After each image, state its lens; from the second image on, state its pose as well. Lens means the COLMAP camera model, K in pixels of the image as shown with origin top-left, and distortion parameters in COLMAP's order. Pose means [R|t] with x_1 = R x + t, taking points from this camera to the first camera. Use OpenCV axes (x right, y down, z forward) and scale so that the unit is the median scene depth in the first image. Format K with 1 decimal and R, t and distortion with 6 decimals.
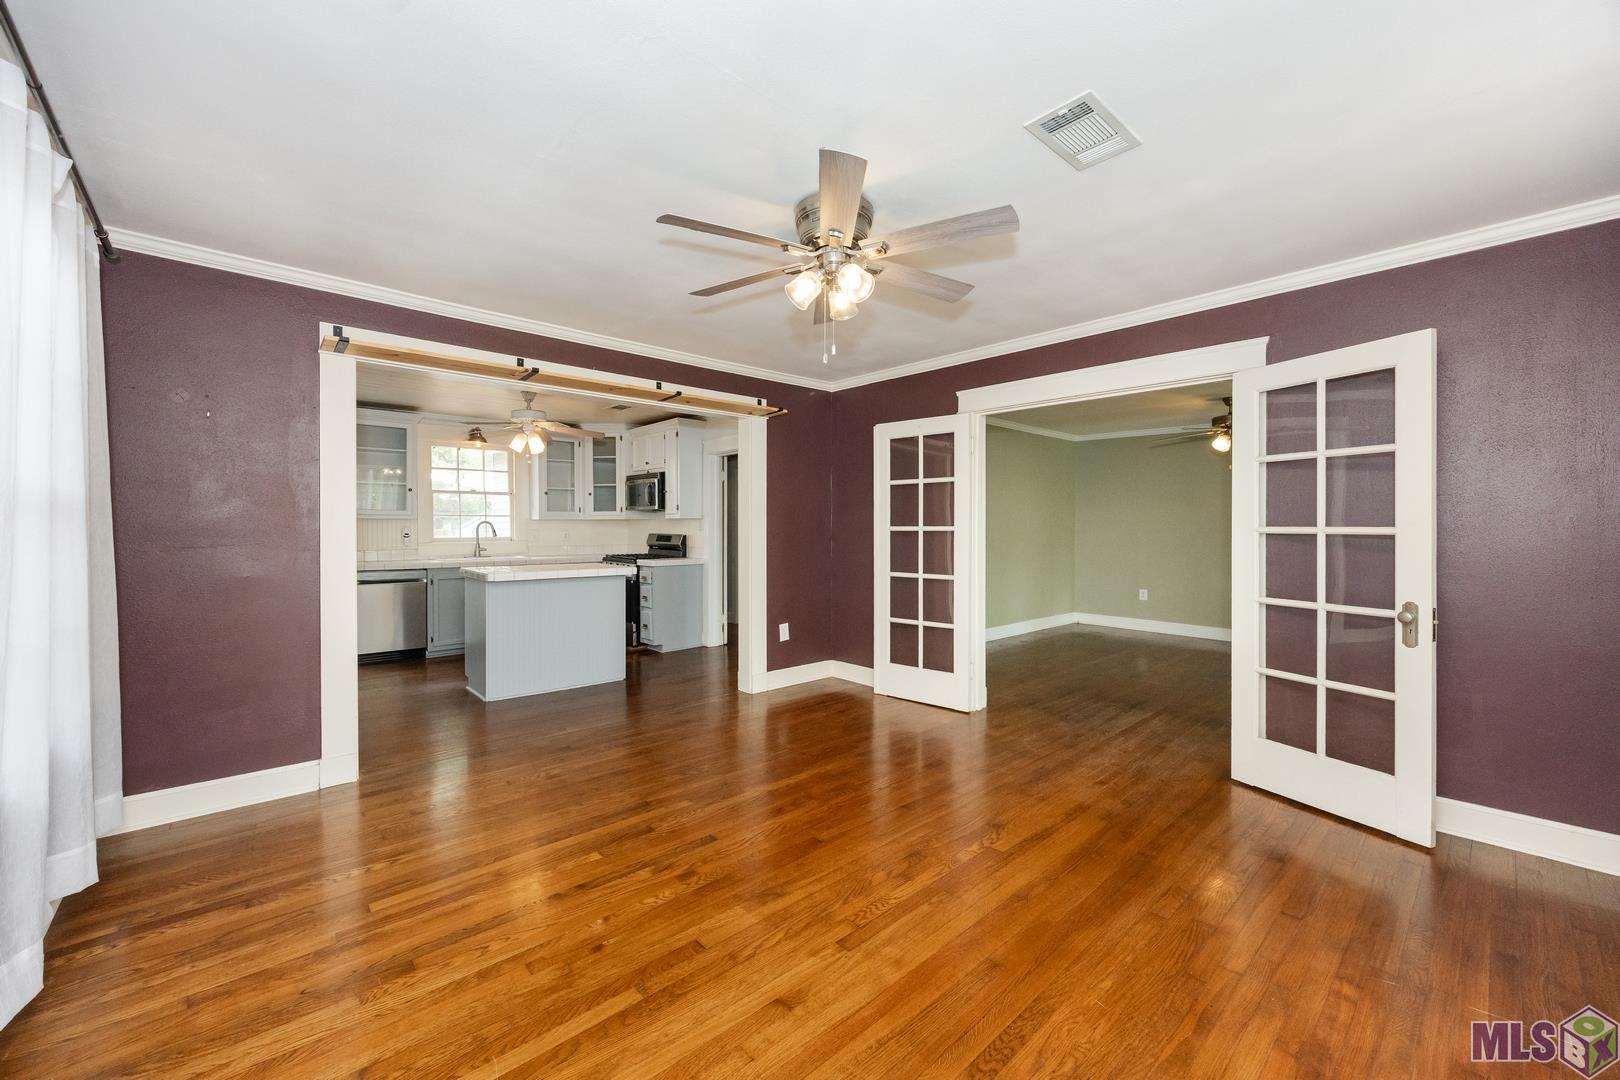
lens RADIAL K [[623.7, 0, 808.7], [0, 623.7, 525.4], [0, 0, 1]] dist [0.001112, -0.000005]
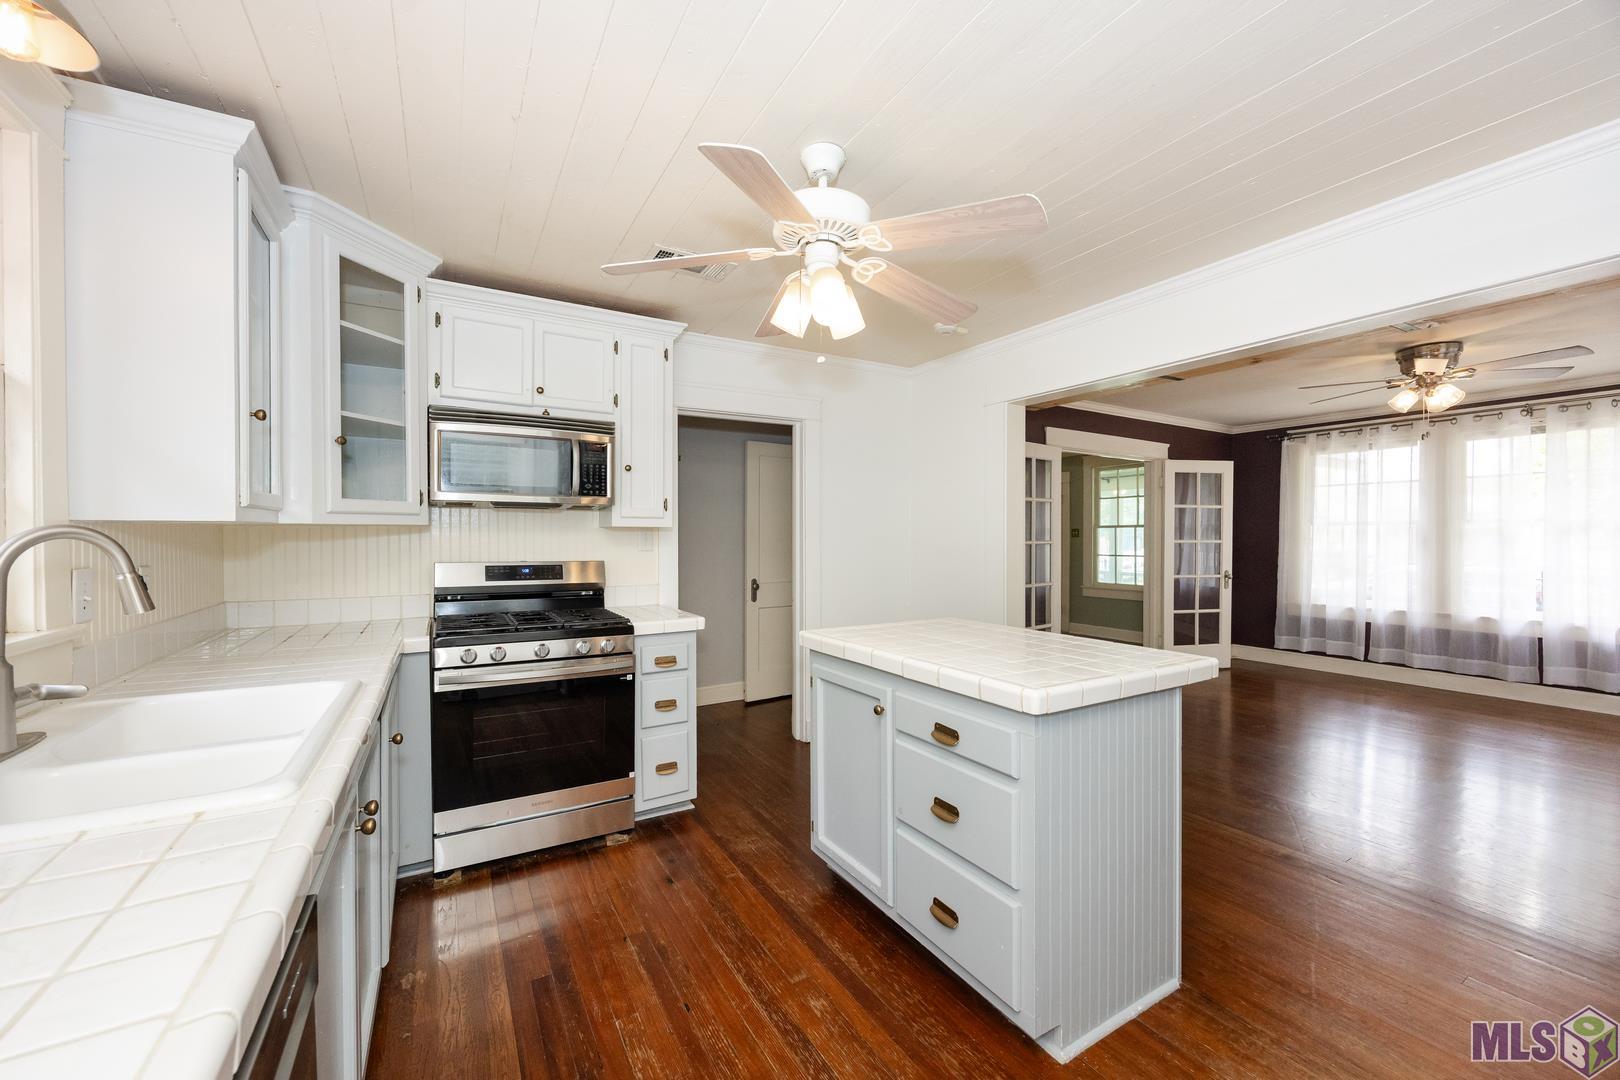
lens RADIAL K [[615.5, 0, 811.0], [0, 615.5, 545.2], [0, 0, 1]] dist [-0.000007, -0.000238]
pose [[0.211217, -0.013445, 0.977347, -1.428279], [-0.001065, 0.999902, 0.013985, -0.008183], [-0.977439, -0.003995, 0.211182, 1.703143]]
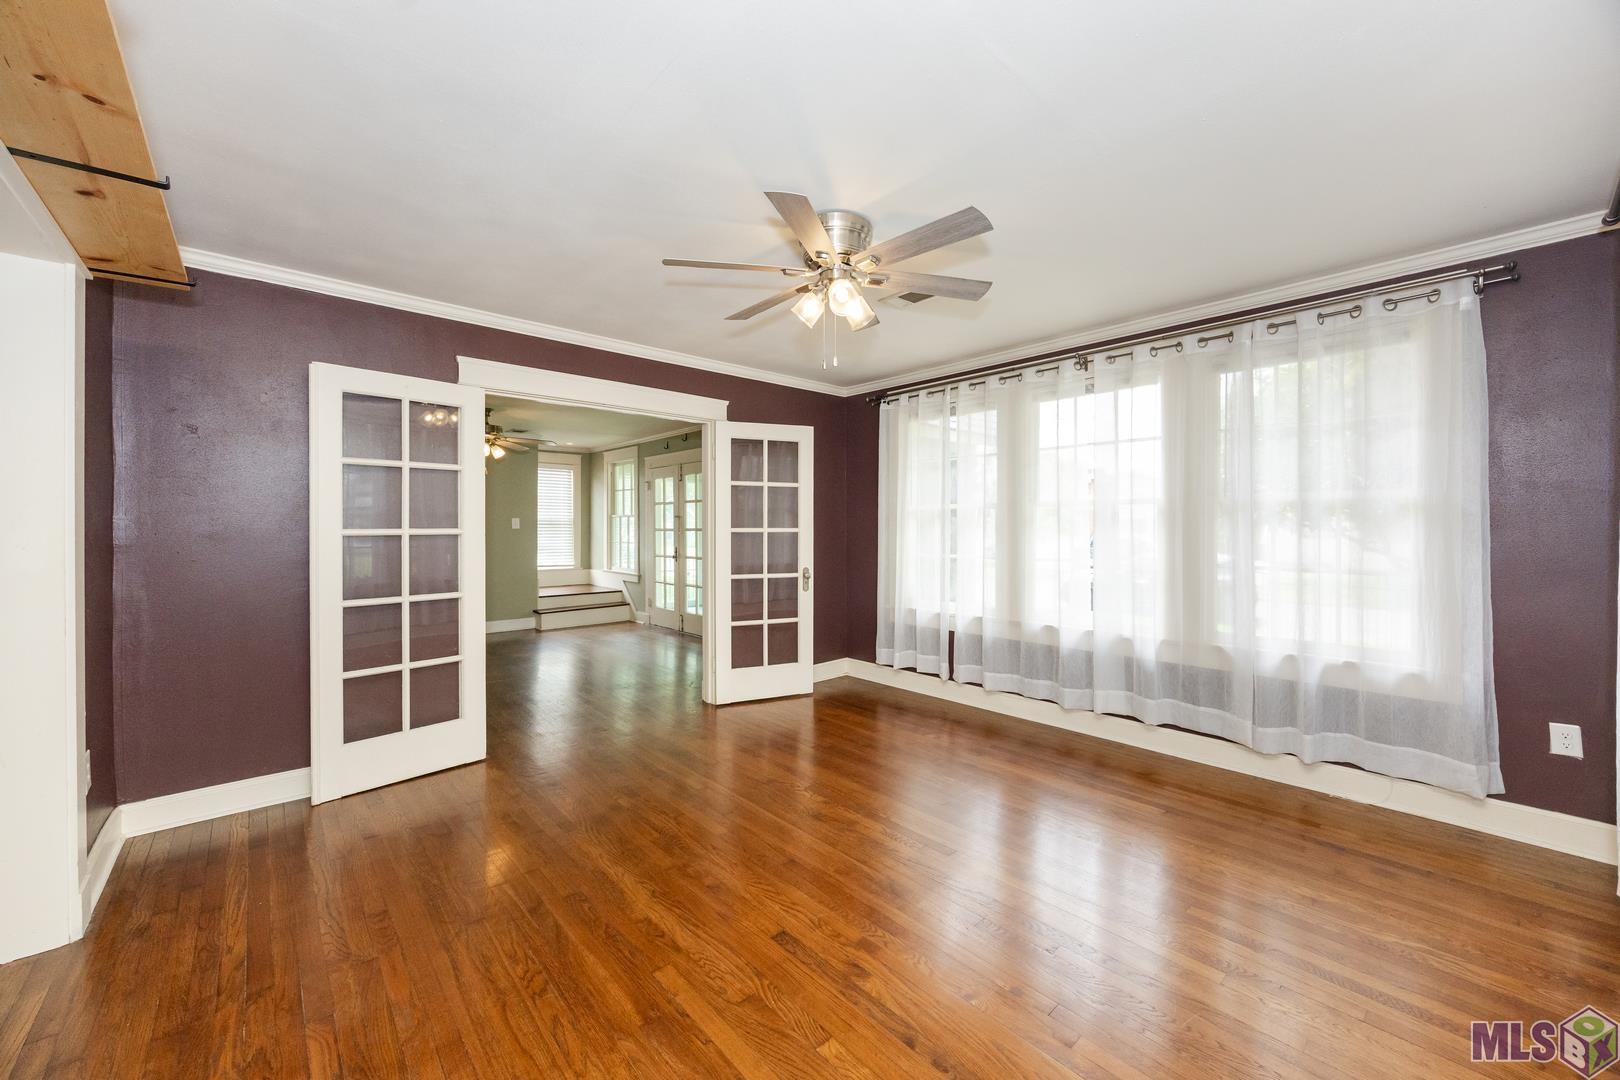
lens RADIAL K [[623.7, 0, 808.7], [0, 623.7, 525.4], [0, 0, 1]] dist [0.001112, -0.000005]
pose [[0.008894, 0.001455, 0.999959, -0.766242], [0.000103, 0.999999, -0.001456, -0.002652], [-0.999960, 0.000116, 0.008894, 0.793904]]
